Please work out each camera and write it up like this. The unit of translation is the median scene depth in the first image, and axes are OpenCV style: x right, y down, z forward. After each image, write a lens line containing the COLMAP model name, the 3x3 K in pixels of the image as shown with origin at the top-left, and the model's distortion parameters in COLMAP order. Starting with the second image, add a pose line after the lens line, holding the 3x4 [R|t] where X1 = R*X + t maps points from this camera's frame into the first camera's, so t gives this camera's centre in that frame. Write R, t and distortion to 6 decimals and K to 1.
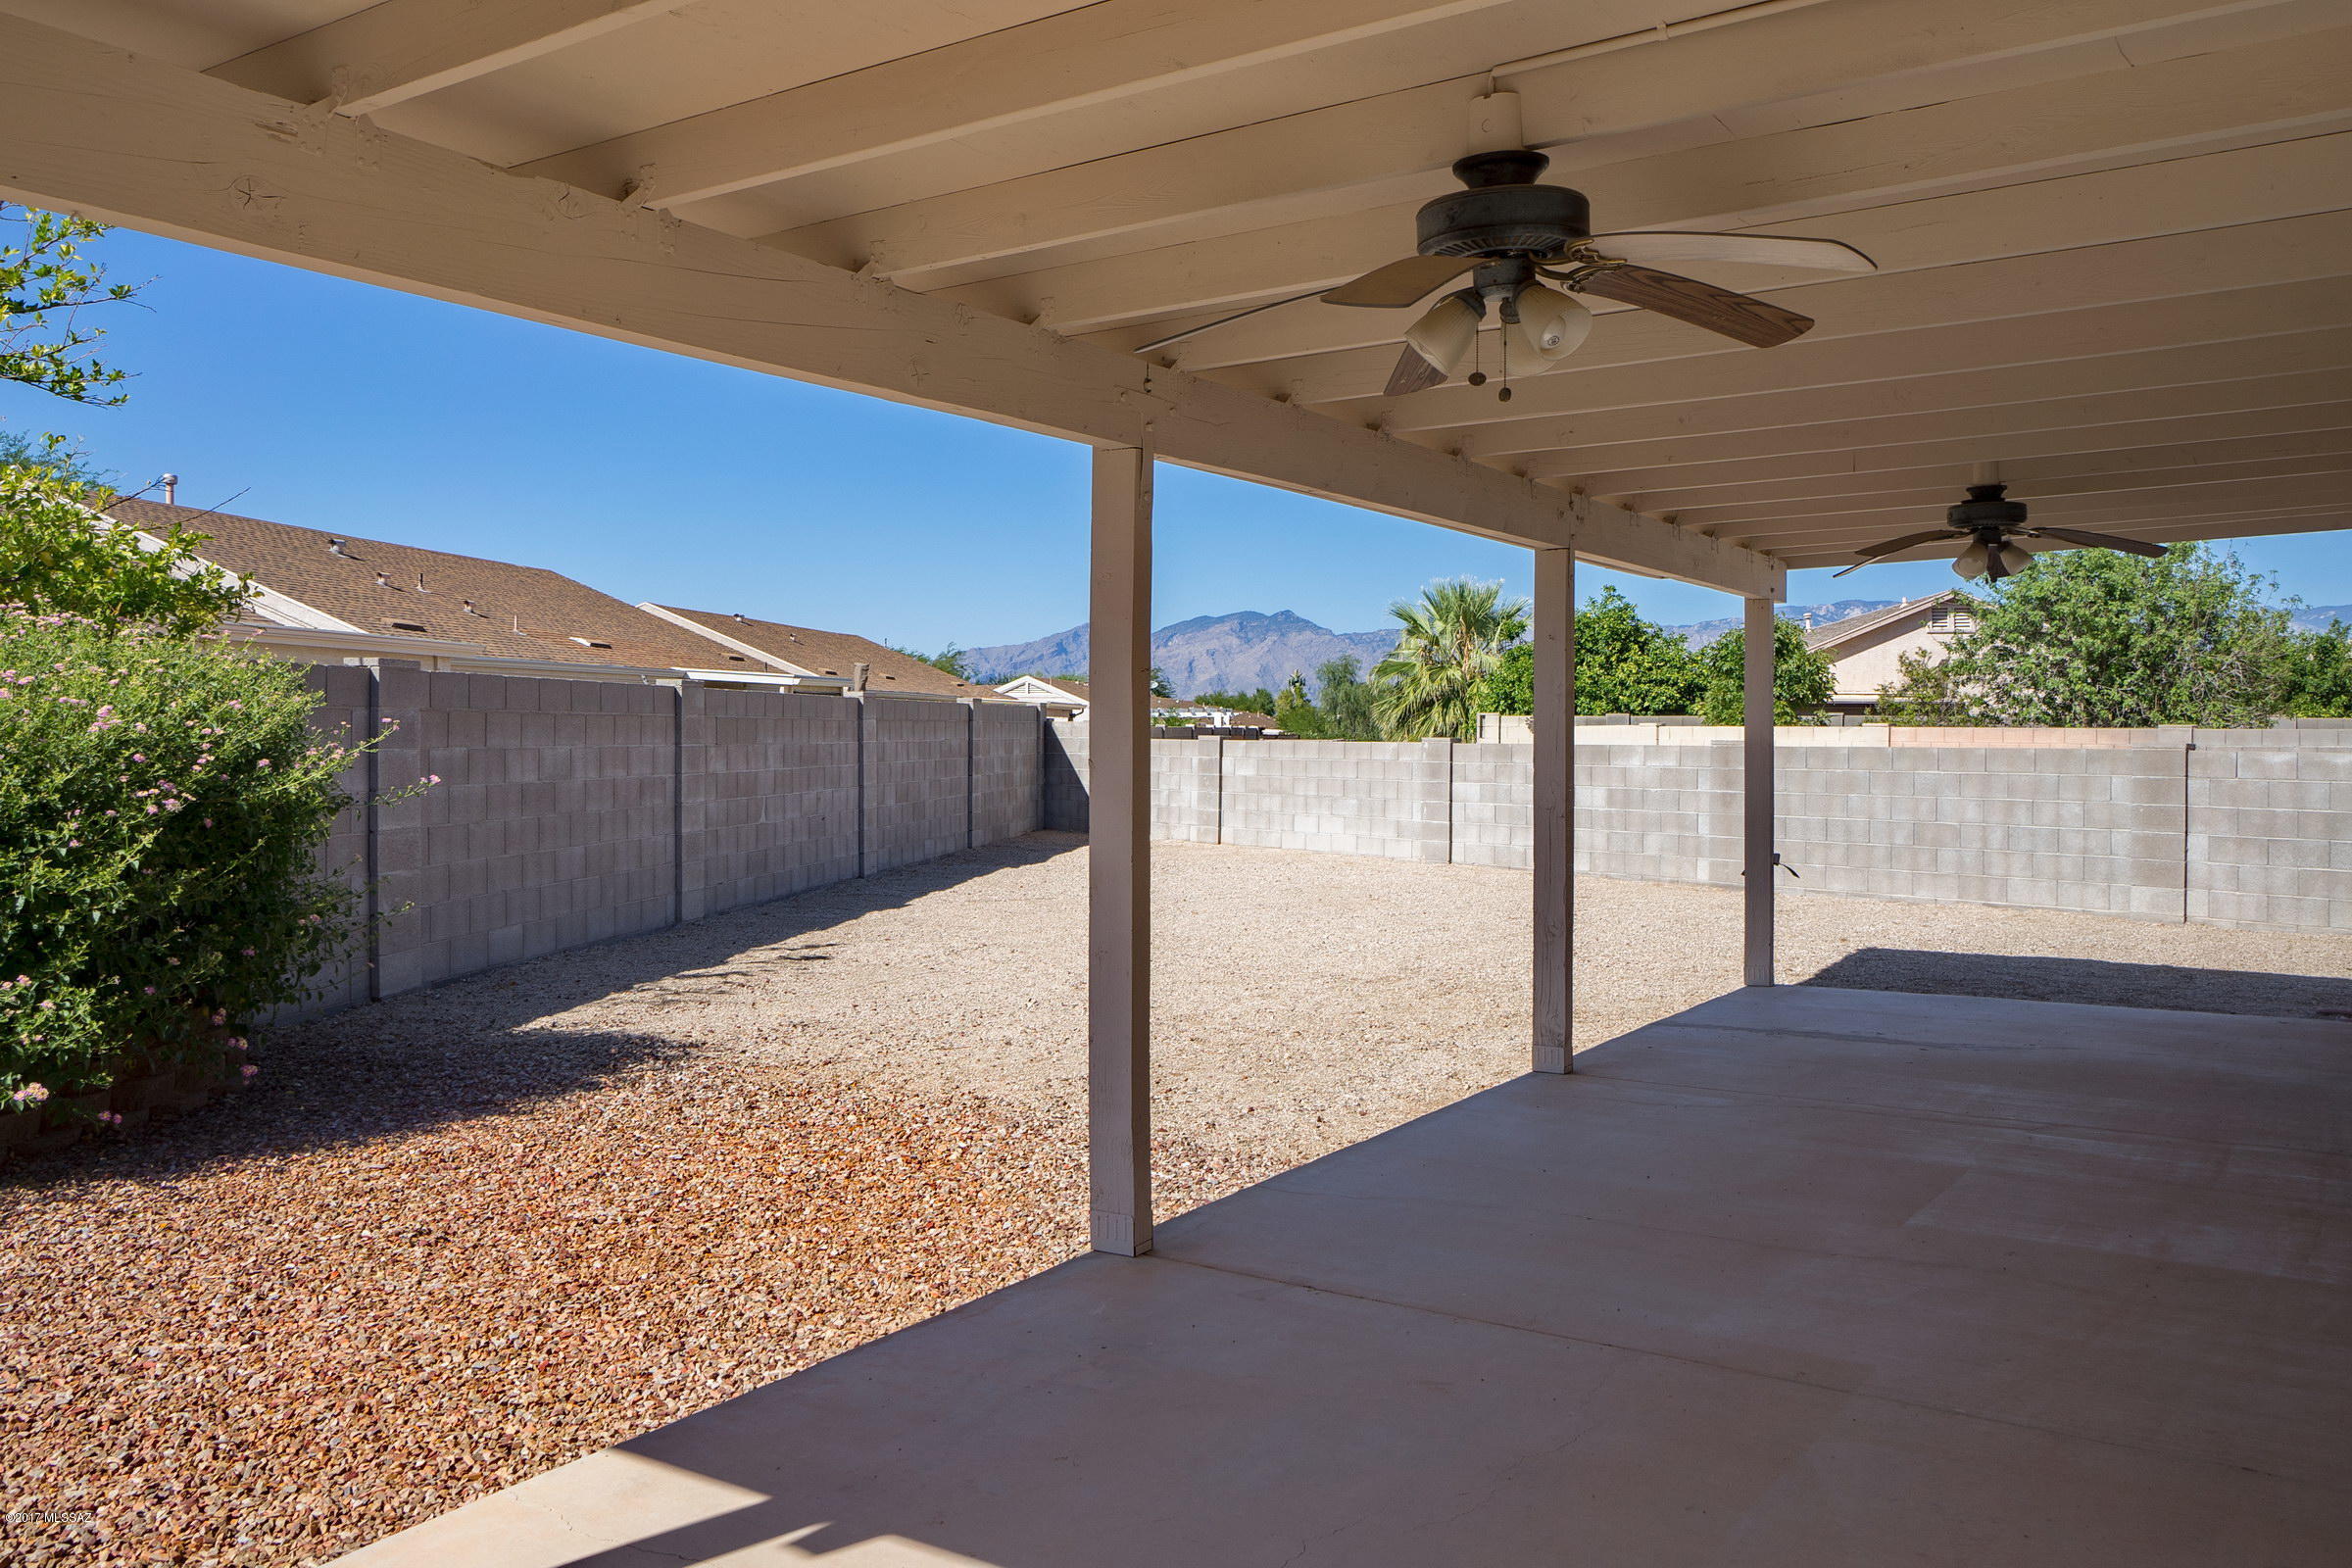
lens RADIAL K [[1805.7, 0, 1174.4], [0, 1805.7, 766.9], [0, 0, 1]] dist [-0.002735, -0.001535]
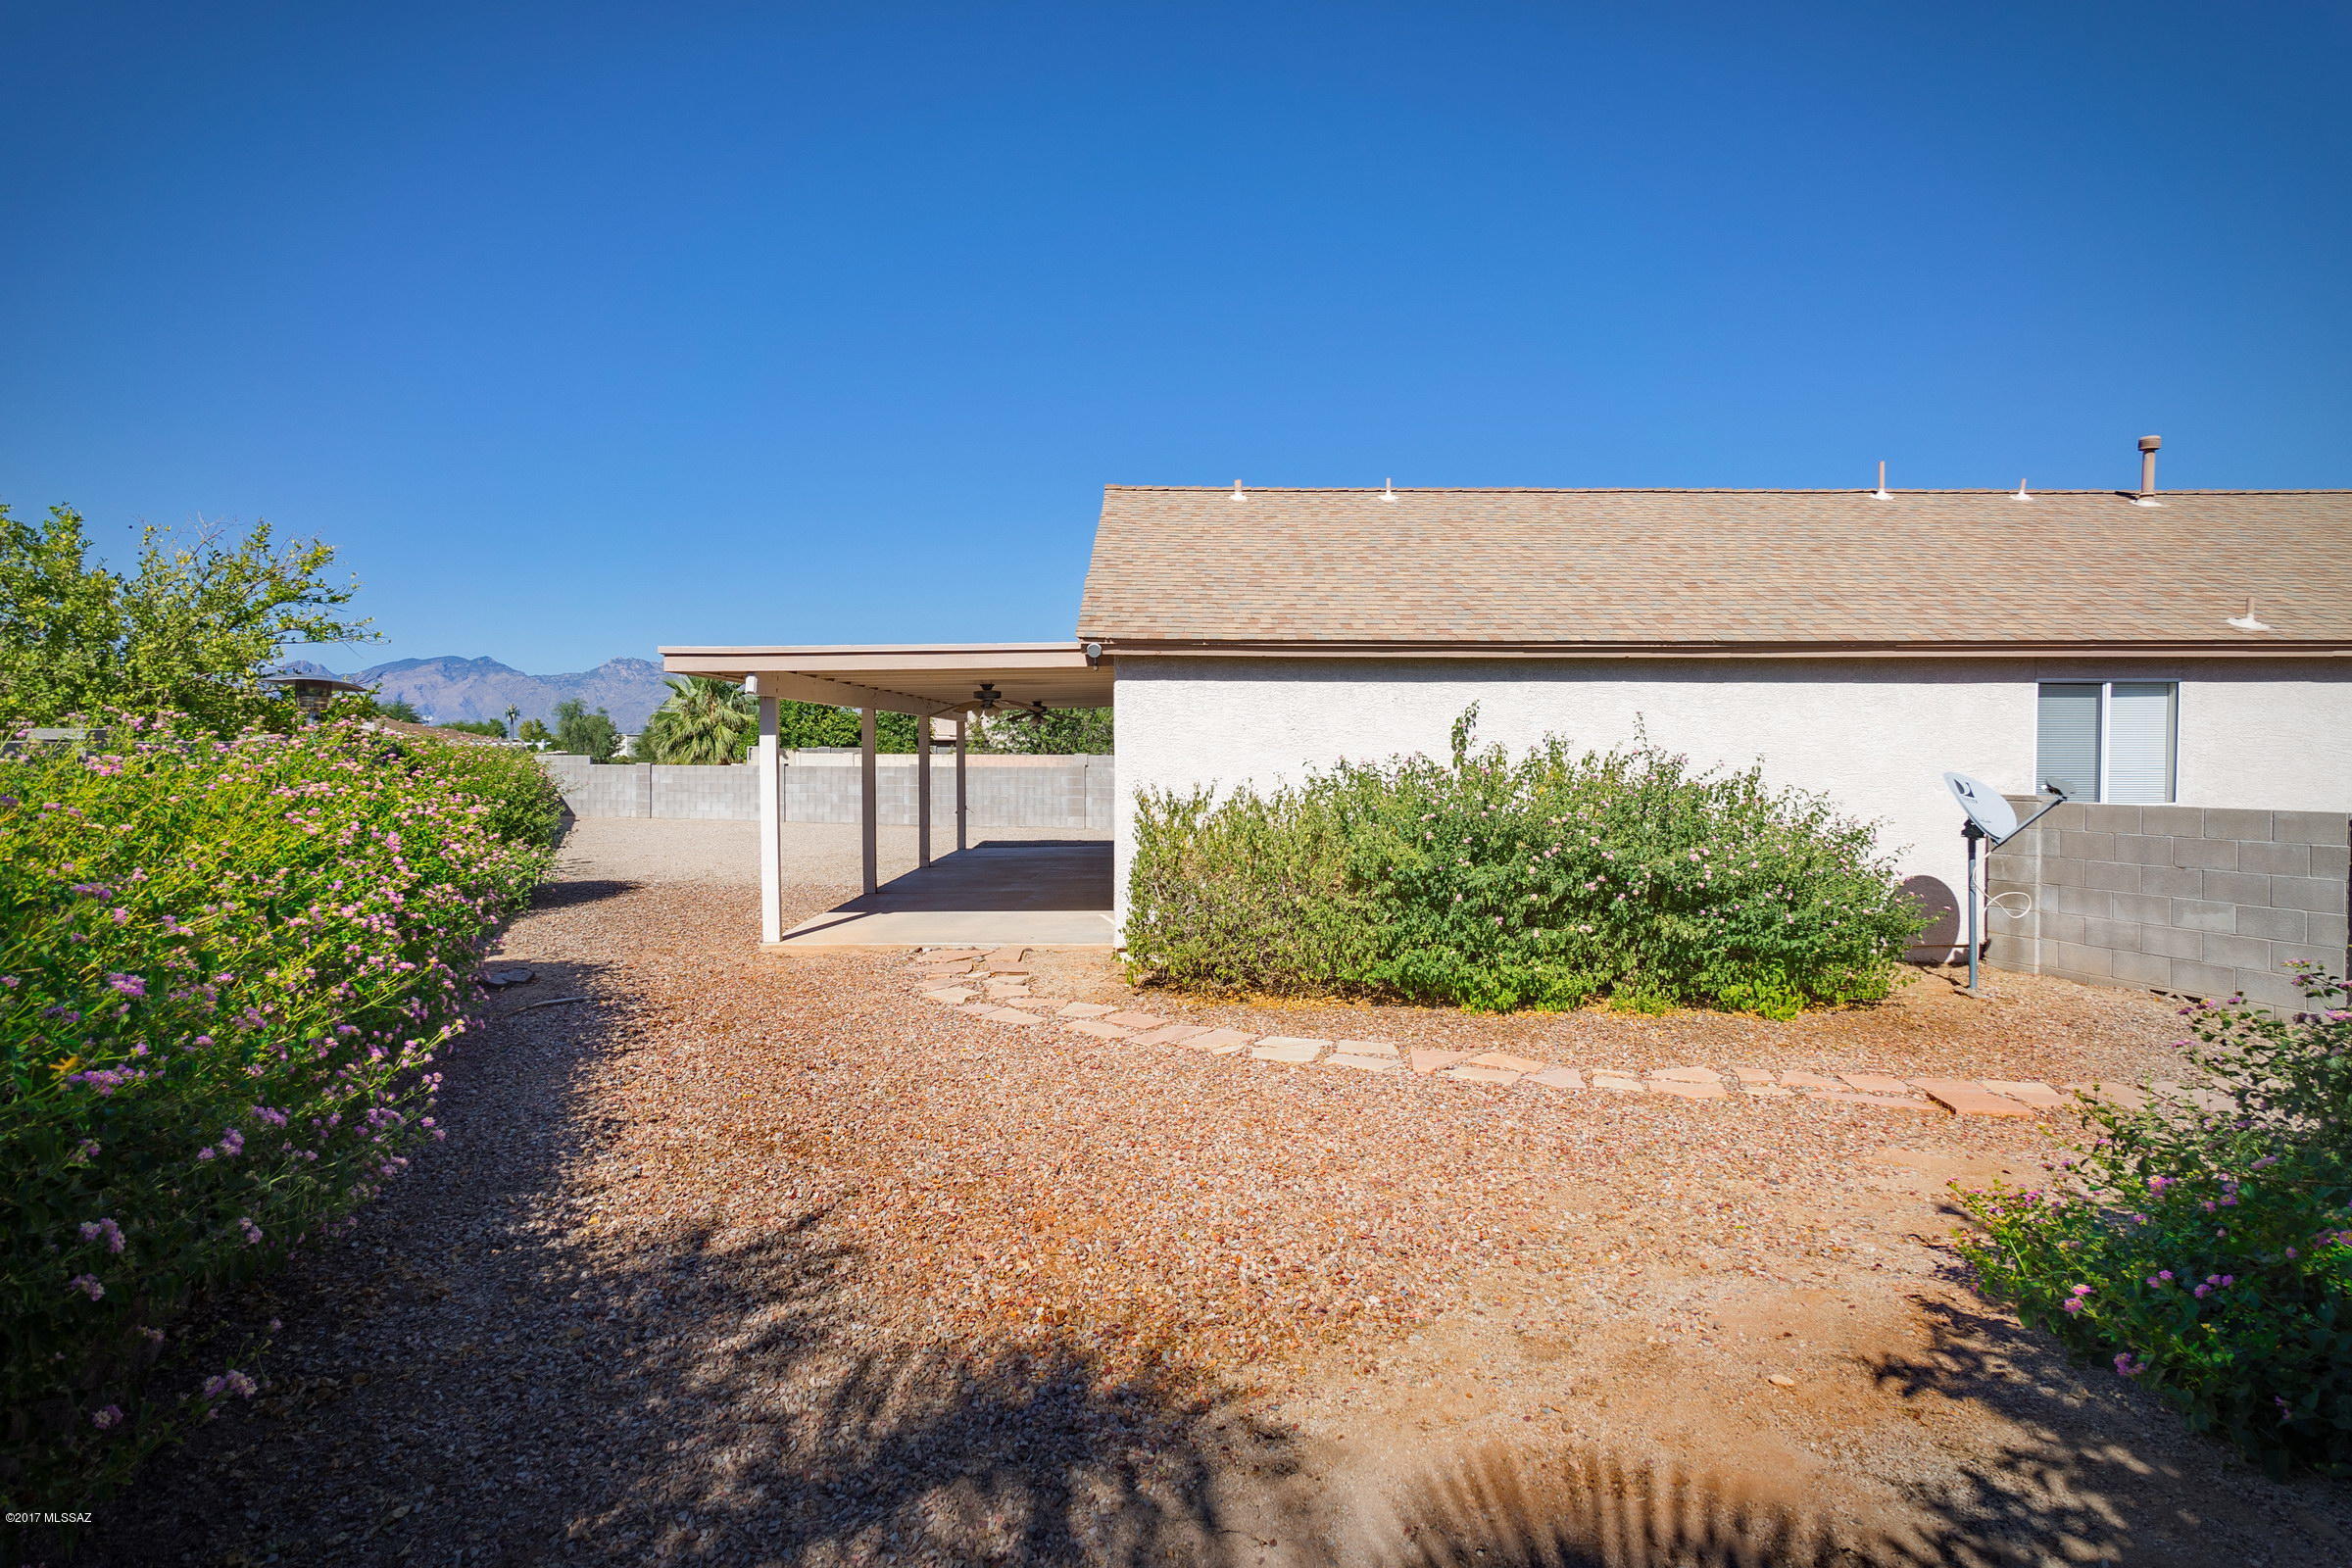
lens RADIAL K [[1218.5, 0, 1176.4], [0, 1218.5, 778.4], [0, 0, 1]] dist [-0.000187, -0.000011]
pose [[0.832551, -0.018728, 0.553632, -0.156173], [0.014816, 0.999824, 0.011541, -0.004991], [-0.553750, -0.001407, 0.832682, -0.277207]]
